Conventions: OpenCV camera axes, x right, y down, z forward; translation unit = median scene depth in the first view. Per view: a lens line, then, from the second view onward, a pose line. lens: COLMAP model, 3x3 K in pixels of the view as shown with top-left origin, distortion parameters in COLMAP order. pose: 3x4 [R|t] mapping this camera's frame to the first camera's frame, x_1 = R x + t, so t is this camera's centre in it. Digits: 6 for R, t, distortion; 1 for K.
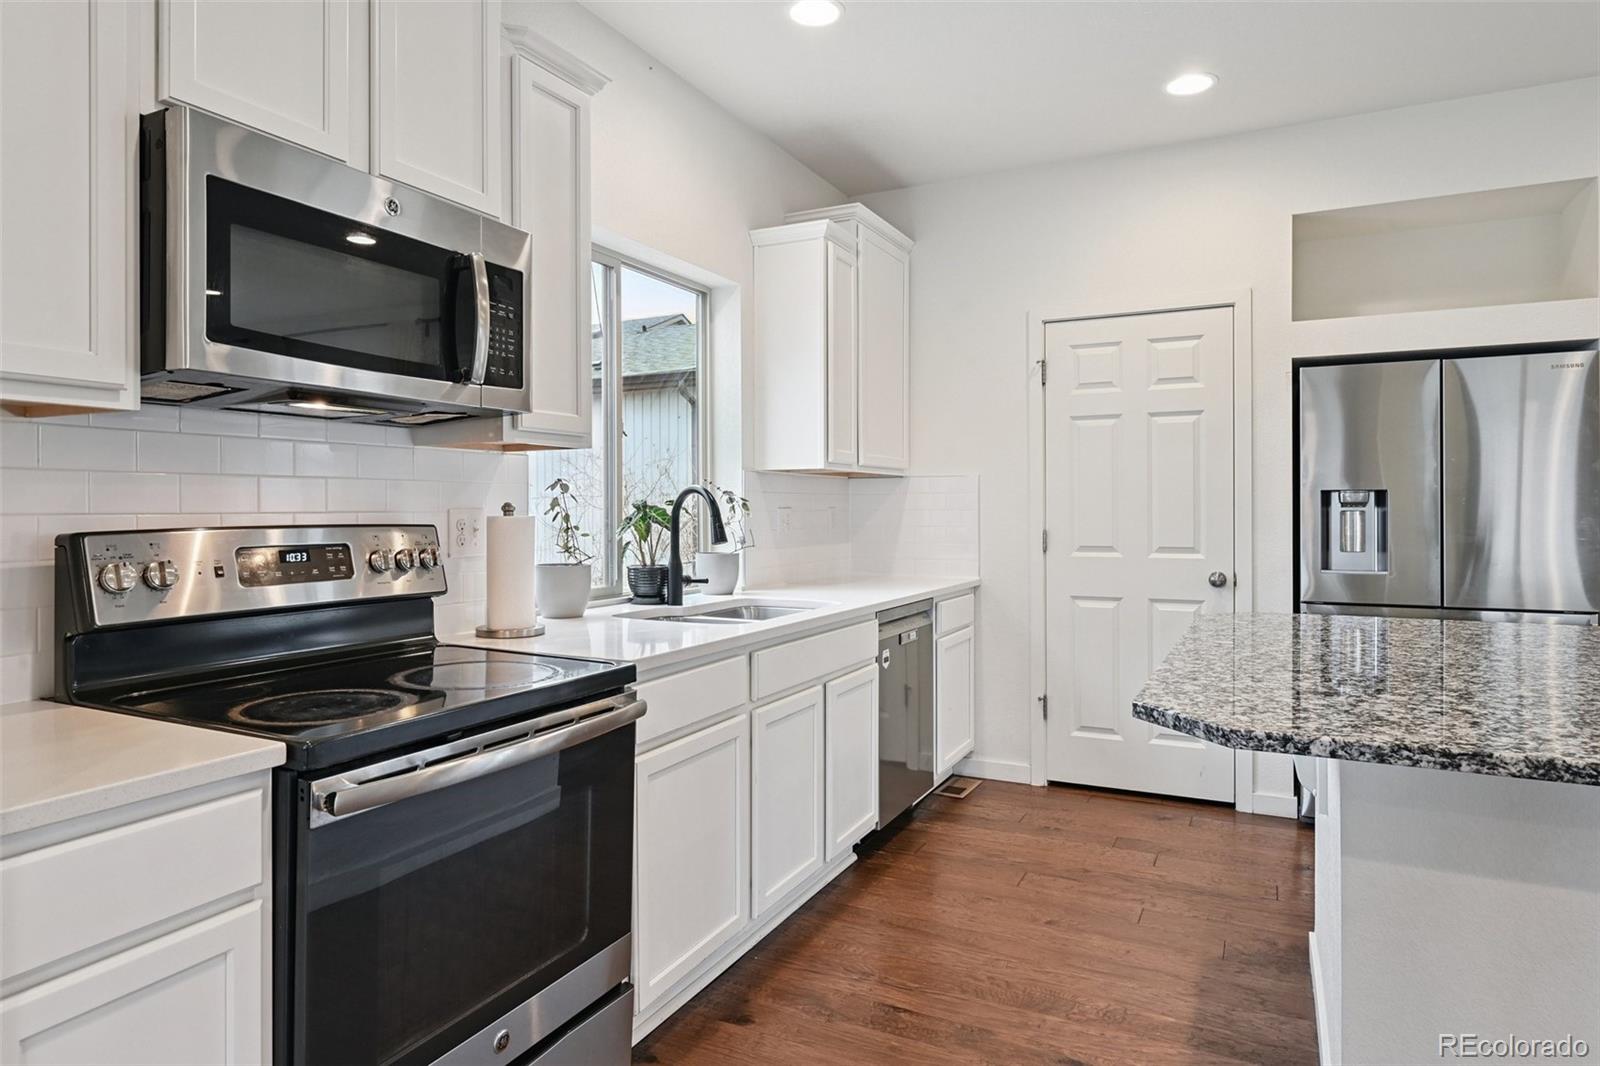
lens RADIAL K [[921.3, 0, 795.2], [0, 921.3, 520.9], [0, 0, 1]] dist [-0.034102, -0.000315]
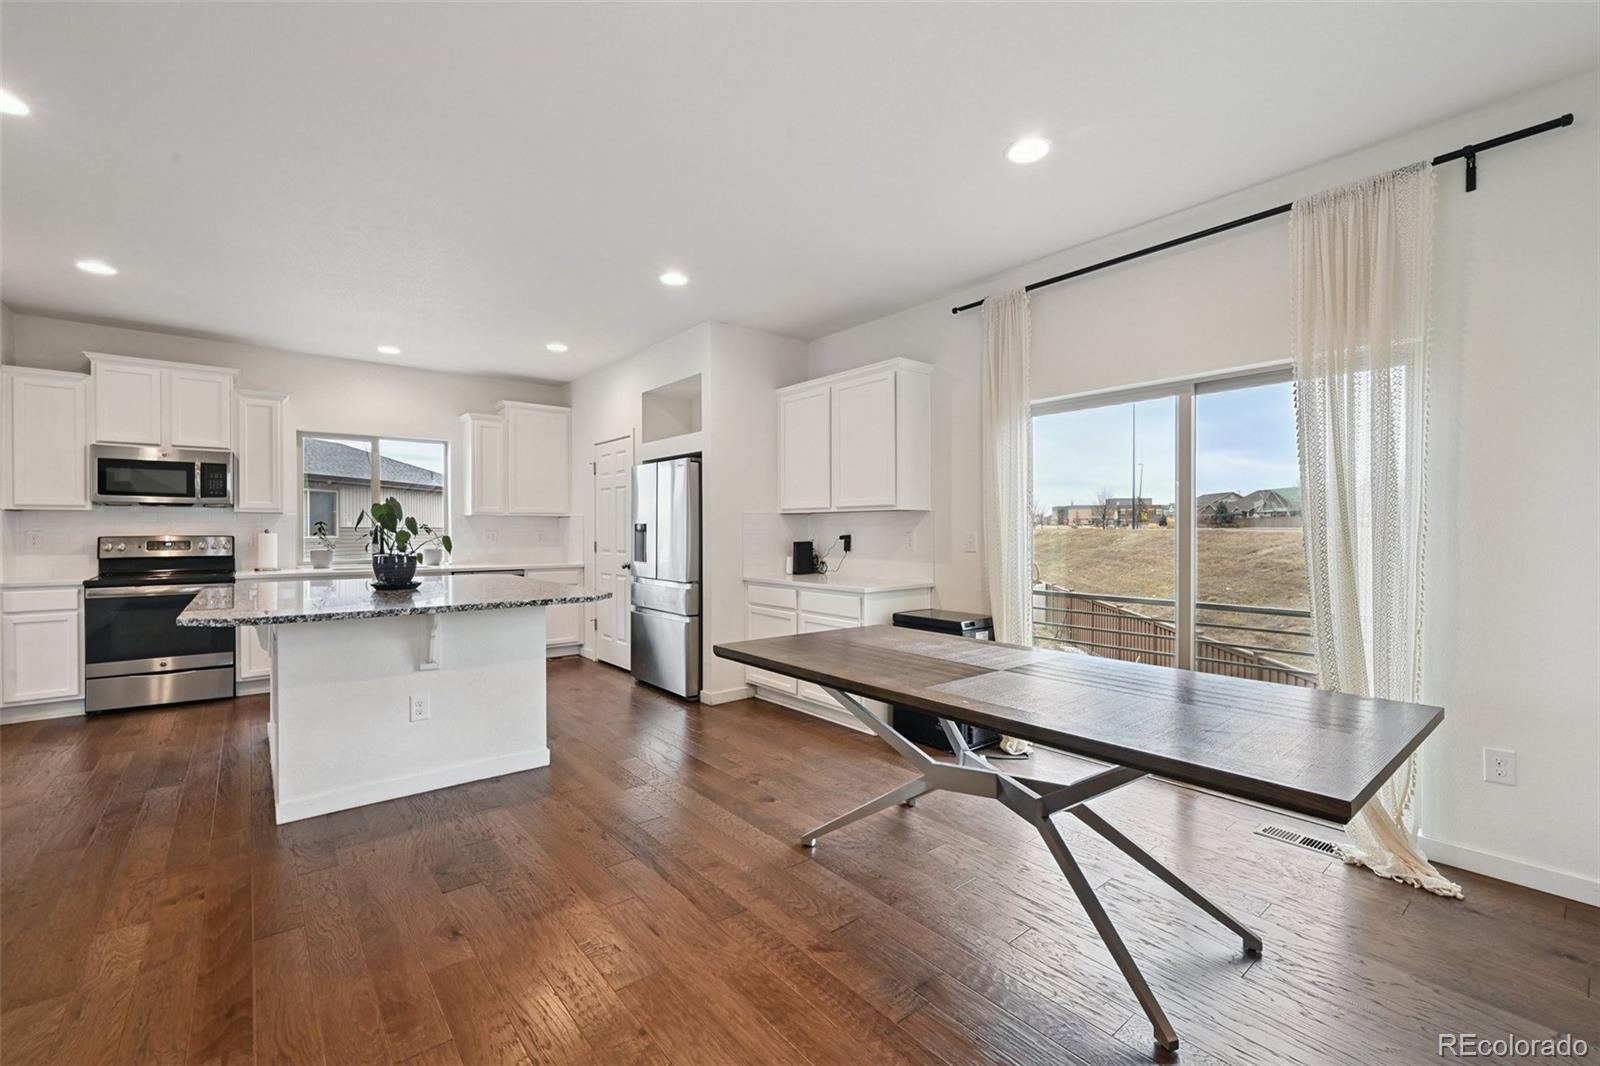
lens RADIAL K [[674.1, 0, 807.7], [0, 674.1, 535.8], [0, 0, 1]] dist [0.003335, -0.000016]
pose [[0.925788, 0.008894, -0.377939, 1.647444], [-0.009356, 0.999956, 0.000614, -0.010674], [0.377928, 0.002968, 0.925830, -0.336915]]
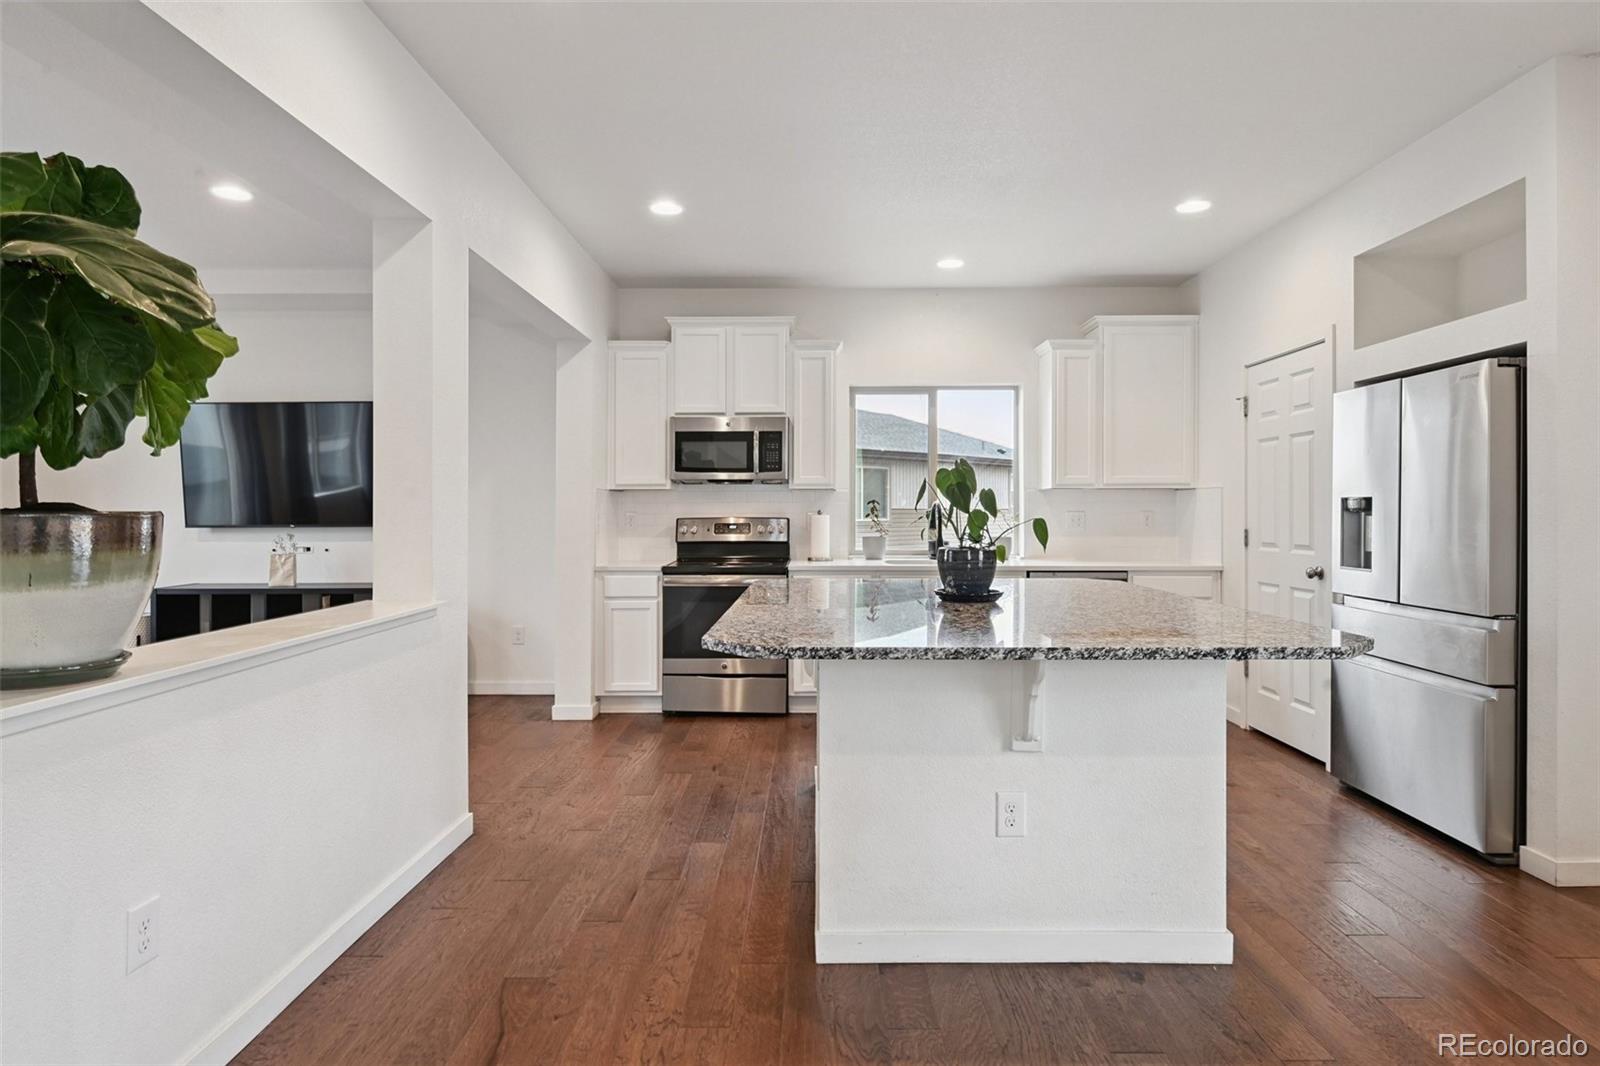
lens RADIAL K [[866.3, 0, 804.0], [0, 866.3, 527.5], [0, 0, 1]] dist [-0.004164, 0.000030]
pose [[0.460611, 0.020281, -0.887370, 1.314589], [-0.011292, 0.999792, 0.016989, -0.006837], [0.887530, 0.002195, 0.460744, -0.129699]]
